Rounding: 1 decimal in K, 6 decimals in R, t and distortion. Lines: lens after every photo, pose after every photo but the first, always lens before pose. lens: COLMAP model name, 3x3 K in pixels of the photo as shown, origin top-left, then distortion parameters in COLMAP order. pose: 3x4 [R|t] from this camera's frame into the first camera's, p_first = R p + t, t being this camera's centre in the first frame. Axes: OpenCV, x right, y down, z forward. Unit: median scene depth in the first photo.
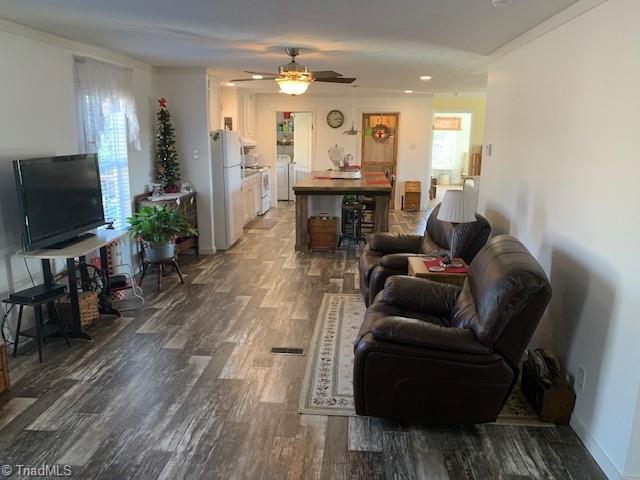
lens RADIAL K [[486.0, 0, 322.4], [0, 486.0, 239.1], [0, 0, 1]] dist [0.011566, -0.000755]
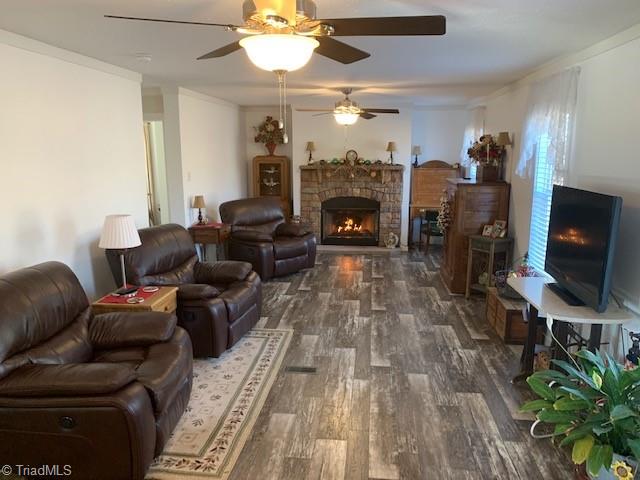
lens RADIAL K [[486.0, 0, 322.8], [0, 486.0, 239.9], [0, 0, 1]] dist [0.011566, -0.000755]
pose [[-0.999652, -0.009168, 0.024717, -0.137078], [0.001183, 0.921039, 0.389469, -0.402982], [-0.026336, 0.389363, -0.920708, 1.774223]]
